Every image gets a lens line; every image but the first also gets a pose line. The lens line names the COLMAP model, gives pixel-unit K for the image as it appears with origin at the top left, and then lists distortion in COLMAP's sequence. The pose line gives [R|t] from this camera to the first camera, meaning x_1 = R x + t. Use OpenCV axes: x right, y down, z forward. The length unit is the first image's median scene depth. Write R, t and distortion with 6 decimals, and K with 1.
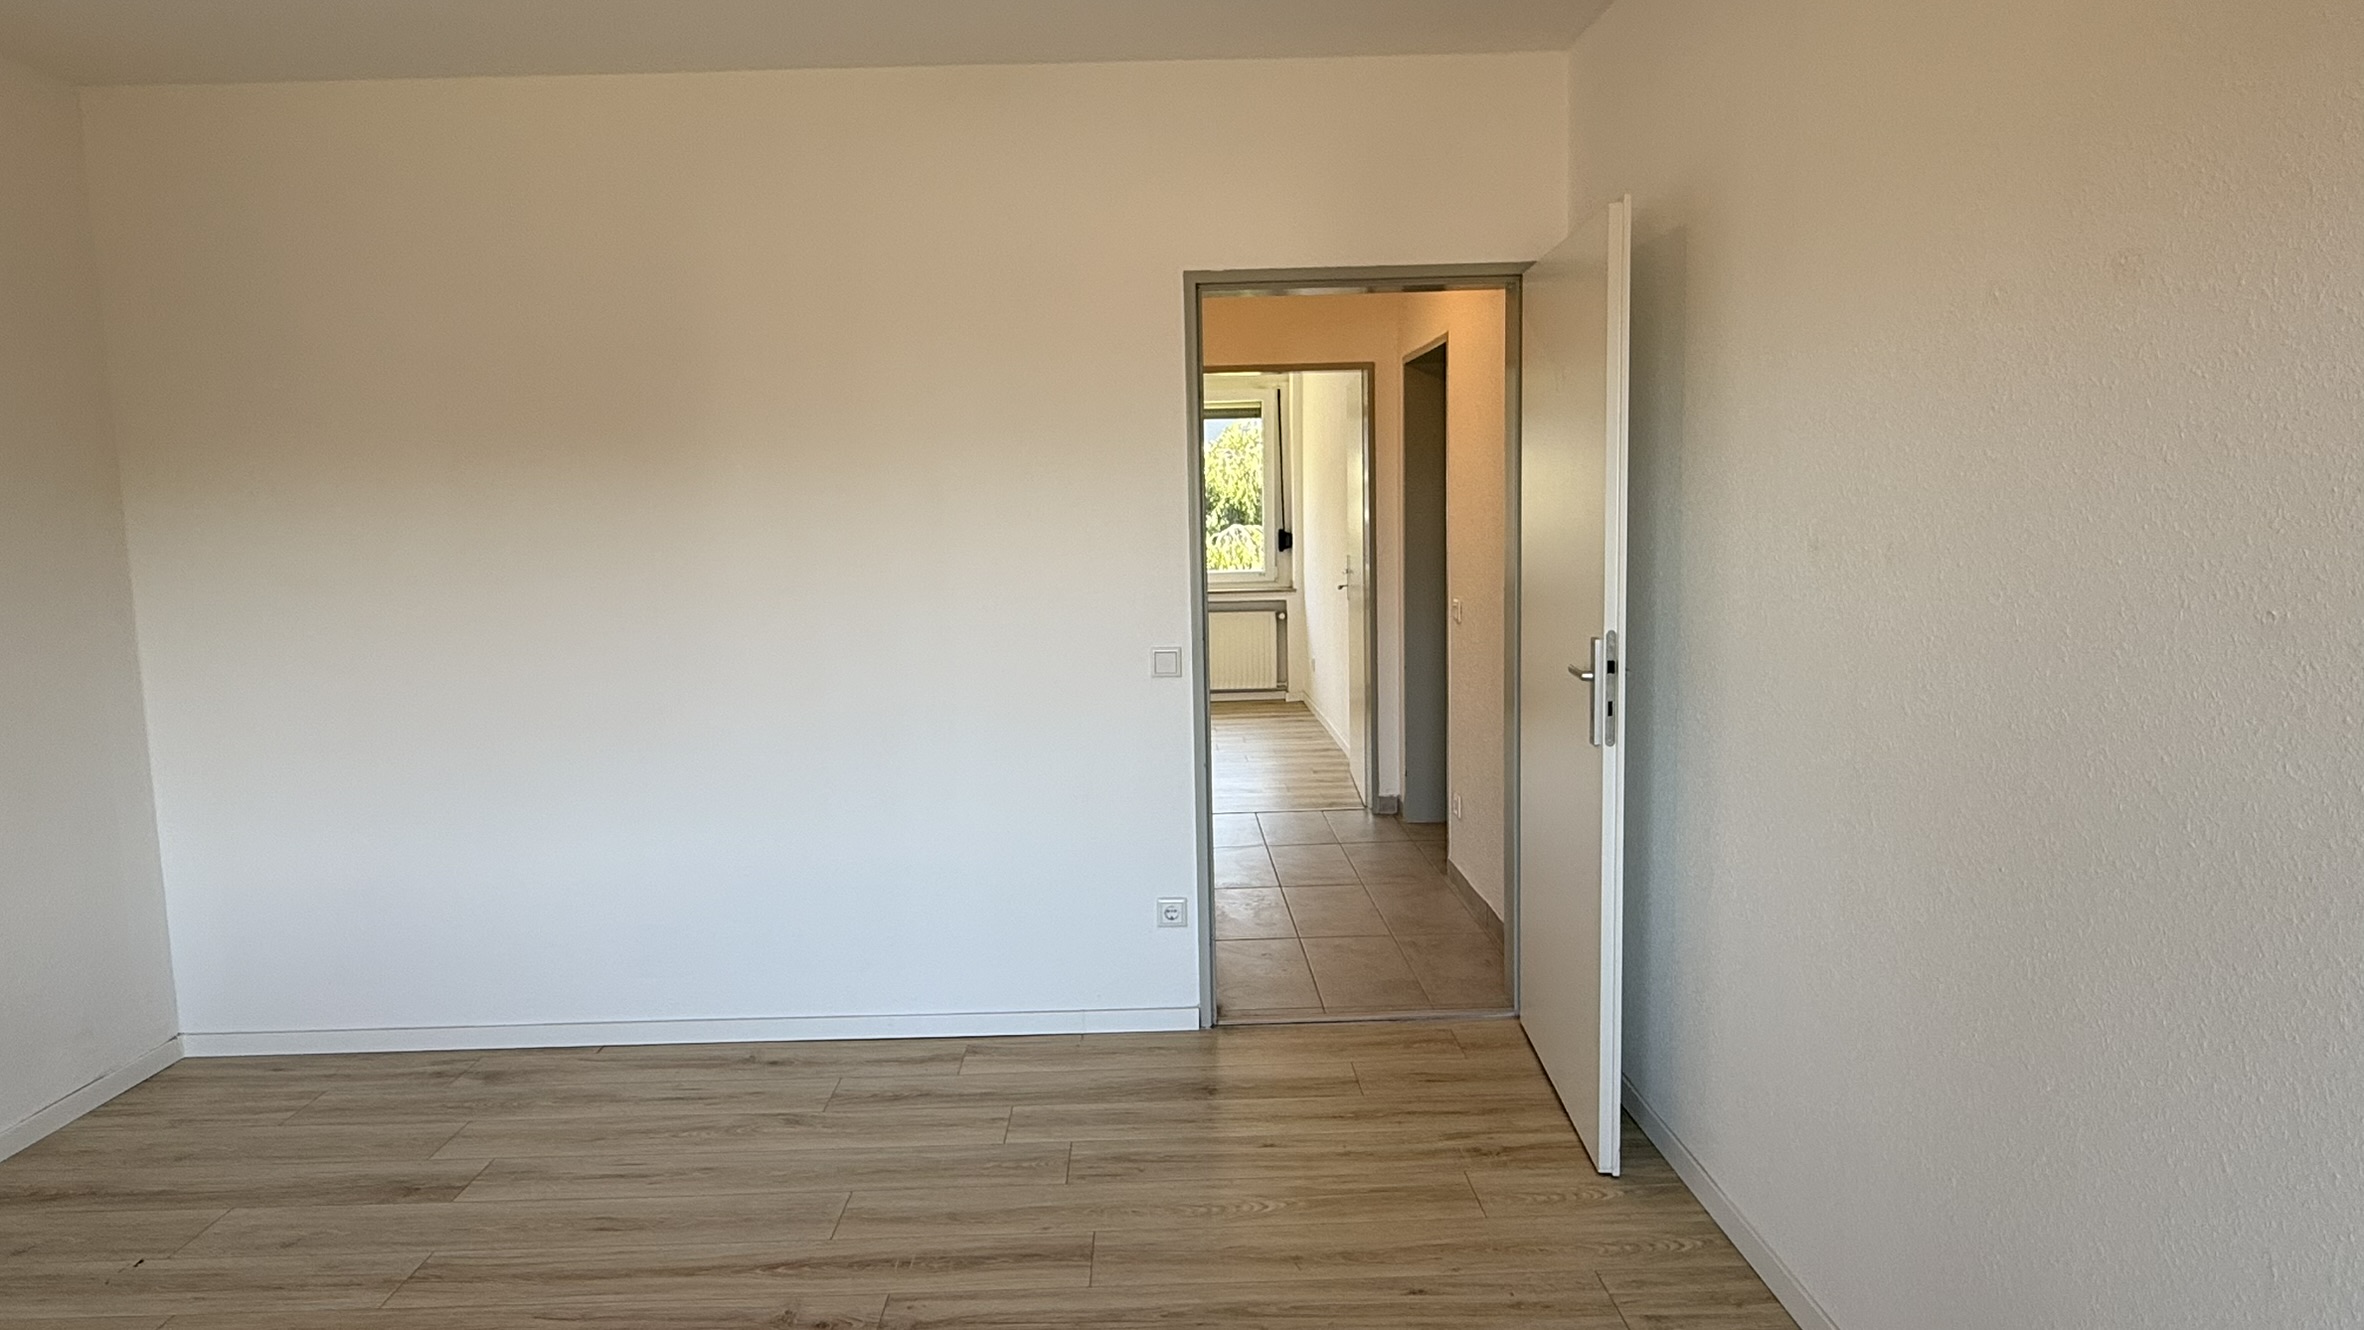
lens RADIAL K [[1357.6, 0, 1182.0], [0, 1357.6, 665.0], [0, 0, 1]] dist [-0.001020, 0.000466]
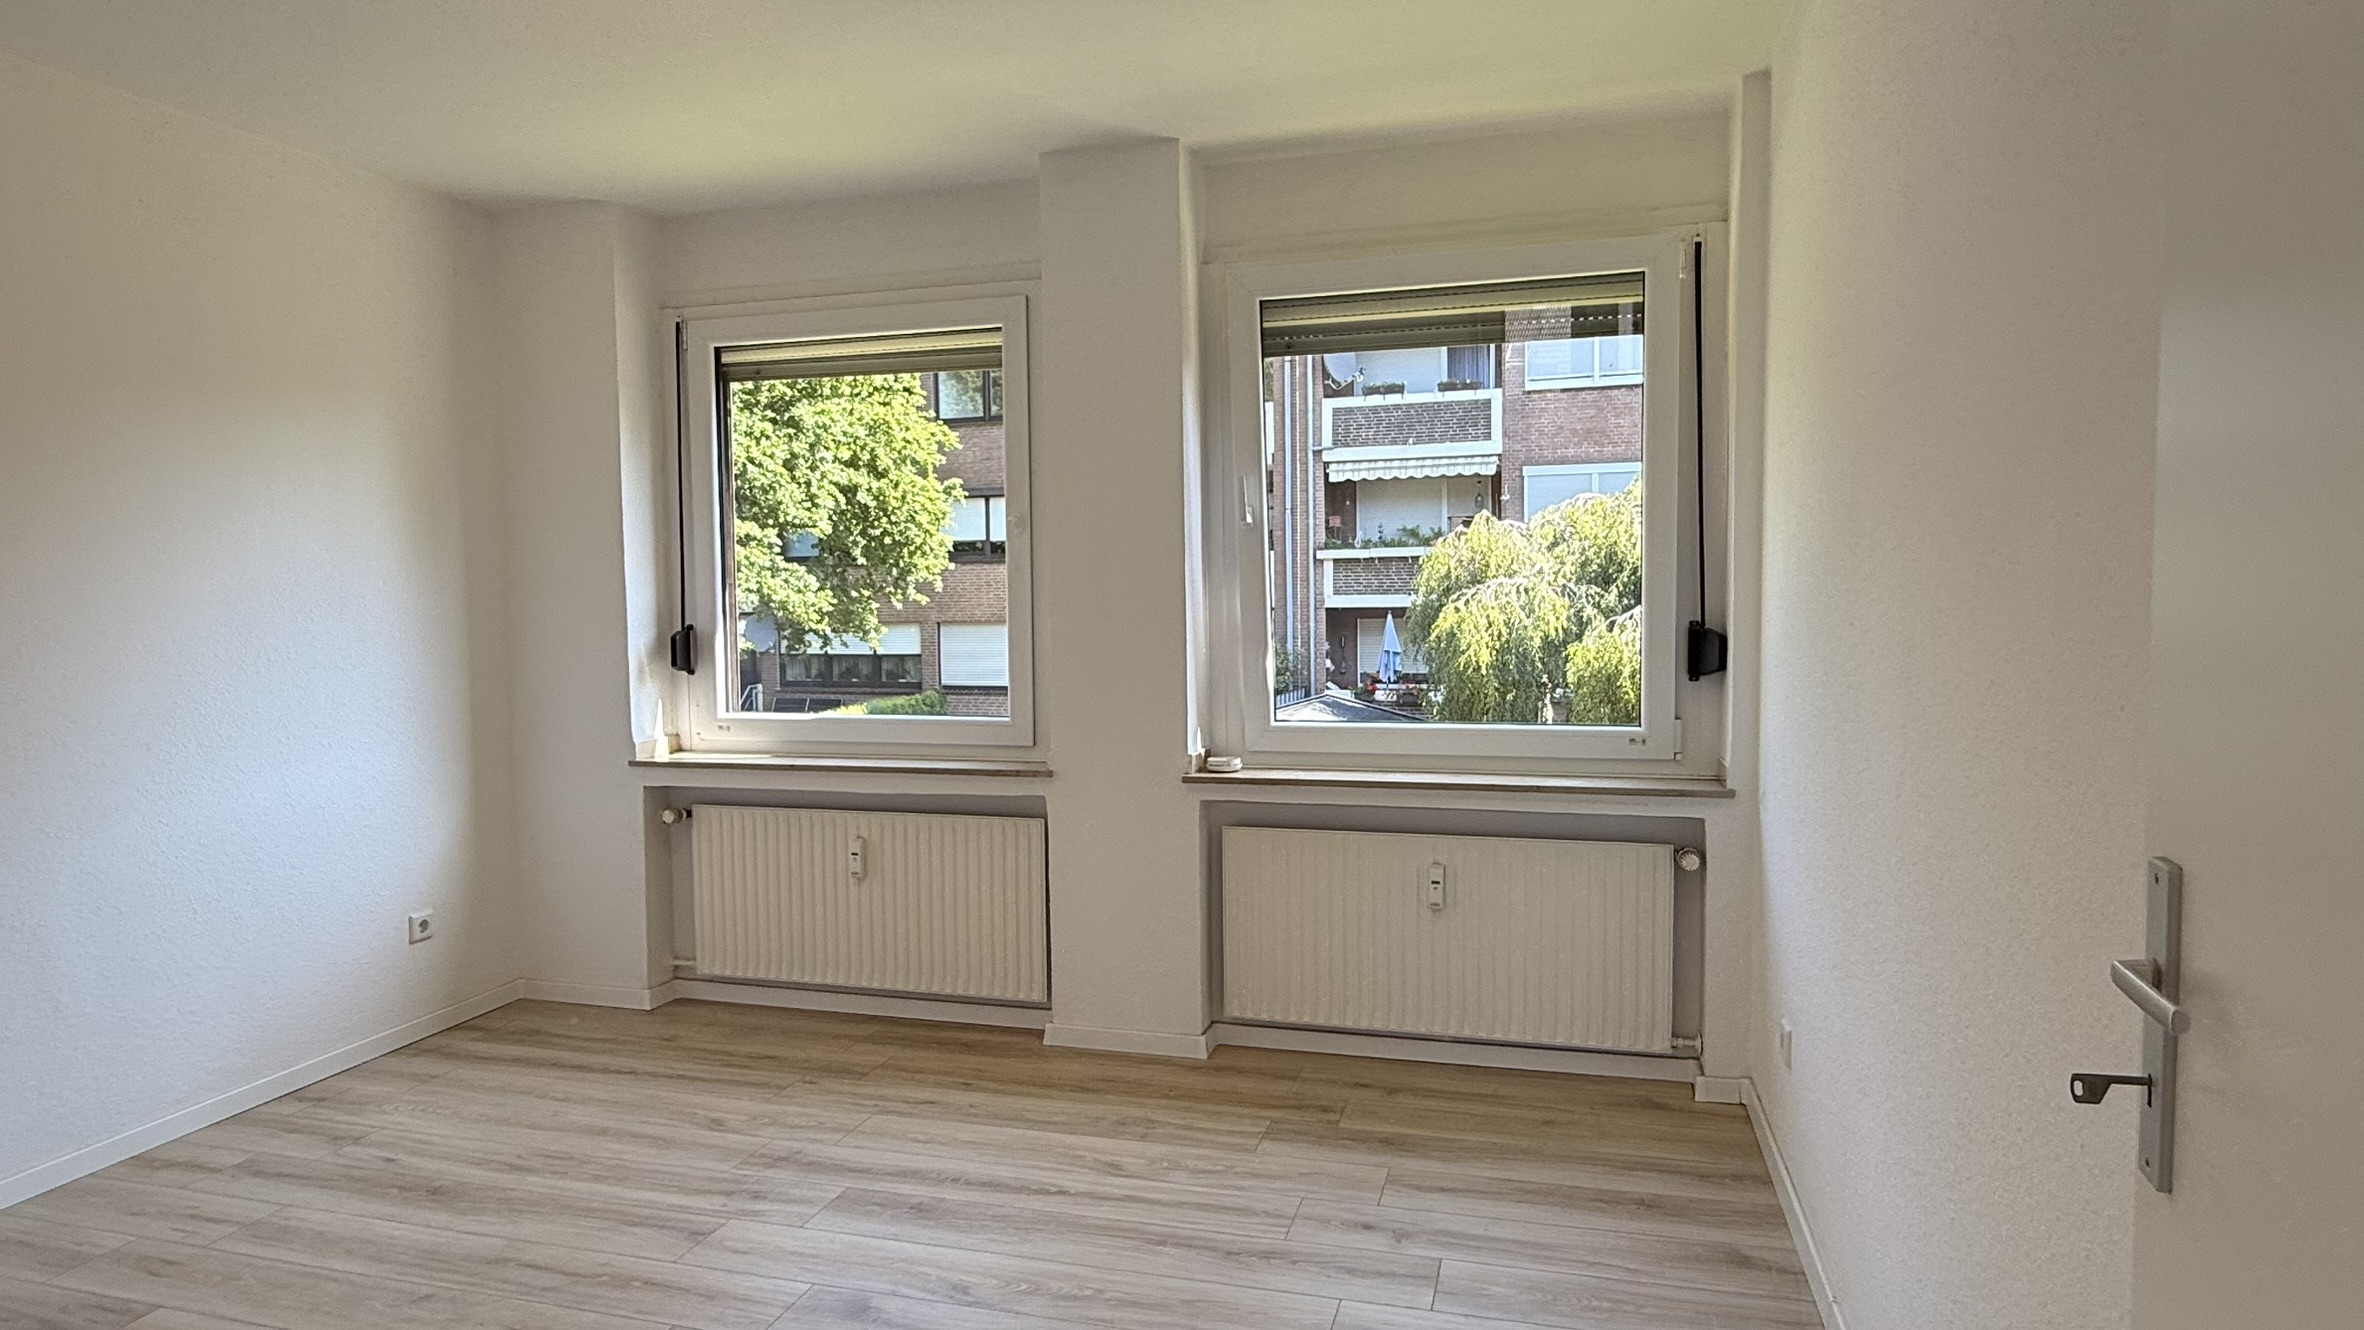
lens RADIAL K [[1357.6, 0, 1182.0], [0, 1357.6, 665.0], [0, 0, 1]] dist [-0.001020, 0.000466]
pose [[0.954911, 0.028187, -0.295552, 0.049292], [-0.044419, 0.997842, -0.048348, -0.064462], [0.293551, 0.059296, 0.954102, 0.607626]]
